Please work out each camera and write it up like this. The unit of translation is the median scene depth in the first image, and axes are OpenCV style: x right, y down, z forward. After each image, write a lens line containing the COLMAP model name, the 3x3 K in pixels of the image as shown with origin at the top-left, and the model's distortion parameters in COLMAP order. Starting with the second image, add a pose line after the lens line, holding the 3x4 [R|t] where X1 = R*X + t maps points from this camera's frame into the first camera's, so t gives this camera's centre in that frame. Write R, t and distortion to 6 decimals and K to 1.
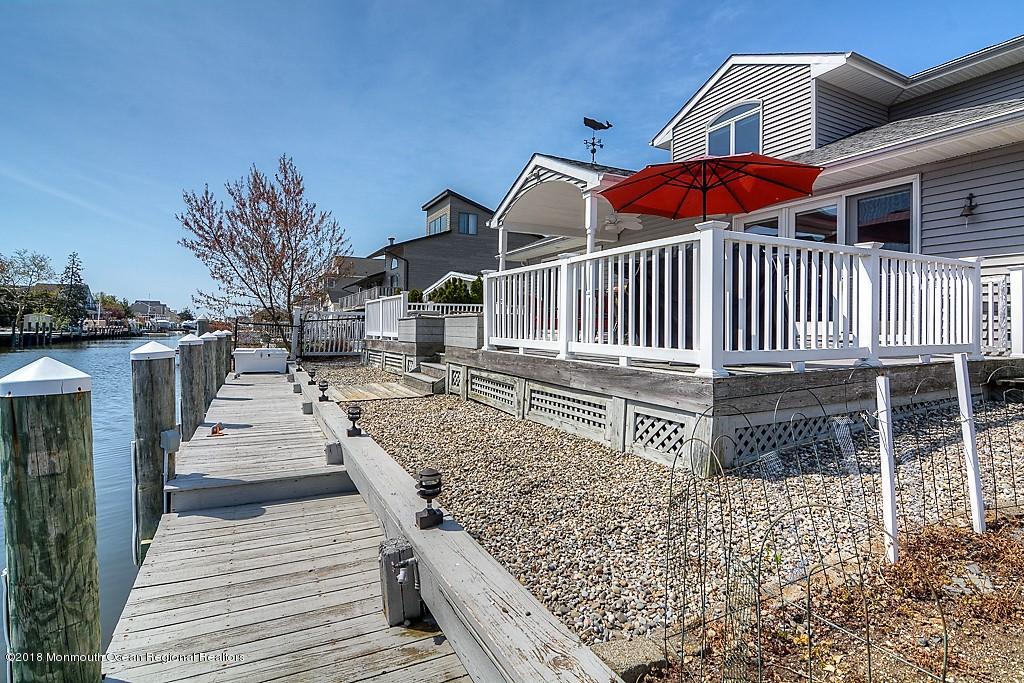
lens RADIAL K [[511.3, 0, 494.1], [0, 511.3, 332.9], [0, 0, 1]] dist [-0.018593, -0.000692]
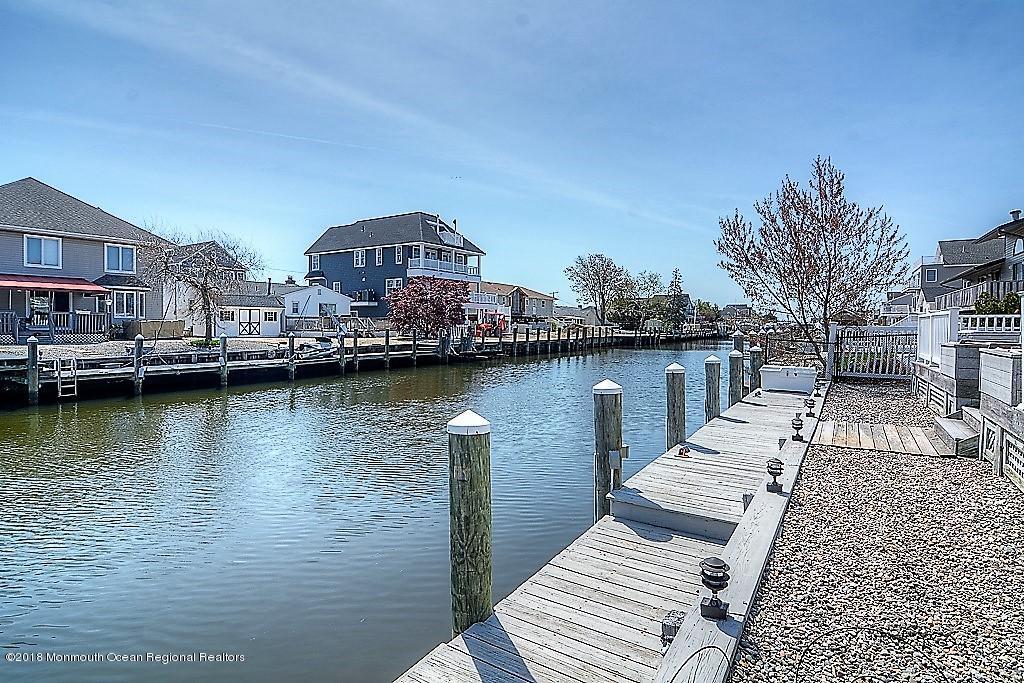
lens RADIAL K [[511.3, 0, 494.1], [0, 511.3, 332.9], [0, 0, 1]] dist [-0.018593, -0.000692]
pose [[0.499068, 0.001176, -0.866562, 0.097996], [-0.001311, 0.999999, 0.000602, -0.031954], [0.866562, 0.000835, 0.499069, 0.029725]]
